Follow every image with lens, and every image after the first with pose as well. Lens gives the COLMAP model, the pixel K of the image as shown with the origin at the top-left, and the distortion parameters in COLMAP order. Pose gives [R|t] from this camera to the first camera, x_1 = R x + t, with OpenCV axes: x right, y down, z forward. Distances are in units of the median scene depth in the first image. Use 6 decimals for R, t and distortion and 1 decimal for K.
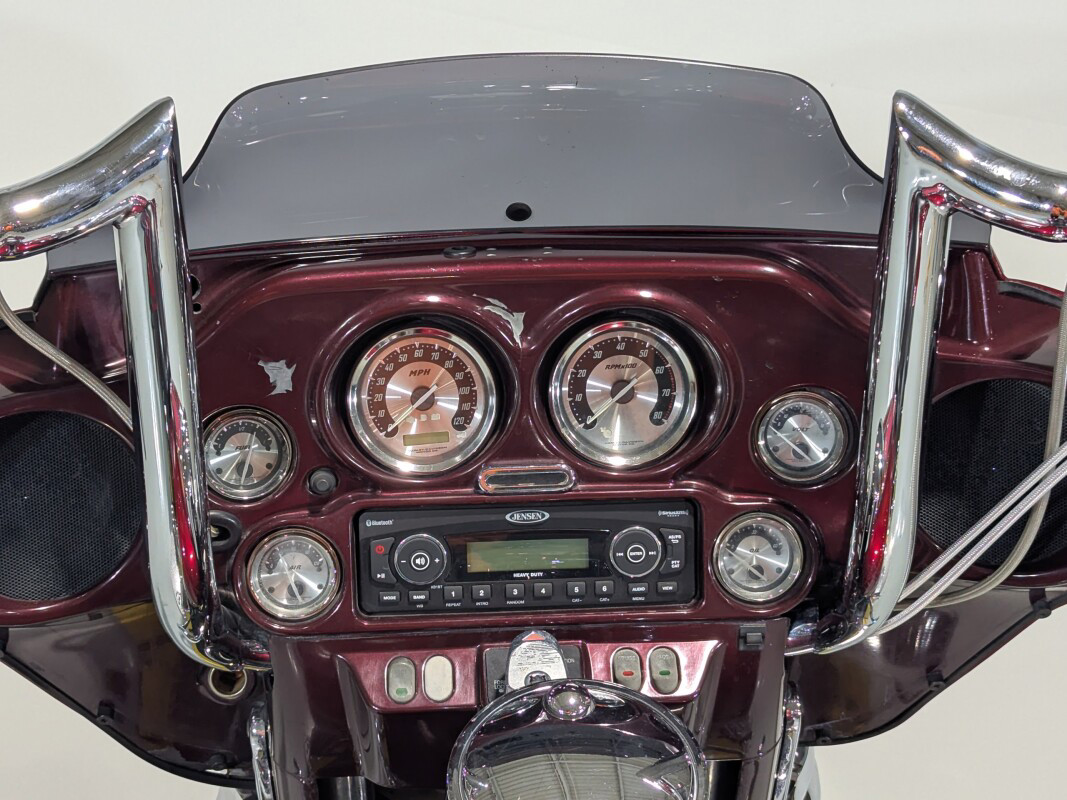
lens RADIAL K [[1816.1, 0, 577.5], [0, 1816.1, 402.1], [0, 0, 1]] dist [0.072112, -0.183628]
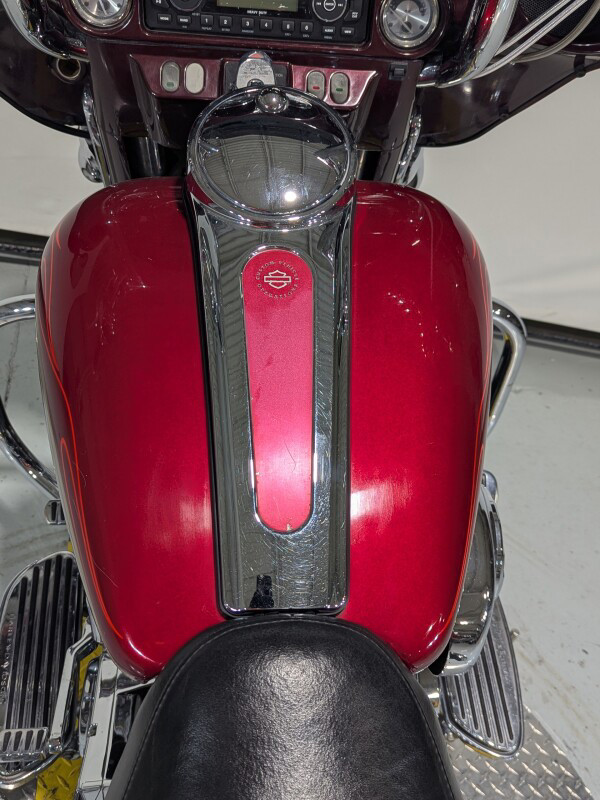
lens RADIAL K [[875.7, 0, 300.0], [0, 875.7, 400.0], [0, 0, 1]] dist [0.058029, -0.021116]
pose [[0.995587, 0.091209, 0.022079, 0.022085], [-0.091188, 0.884677, 0.457200, 0.041265], [0.022168, -0.457195, 0.889090, 0.200876]]
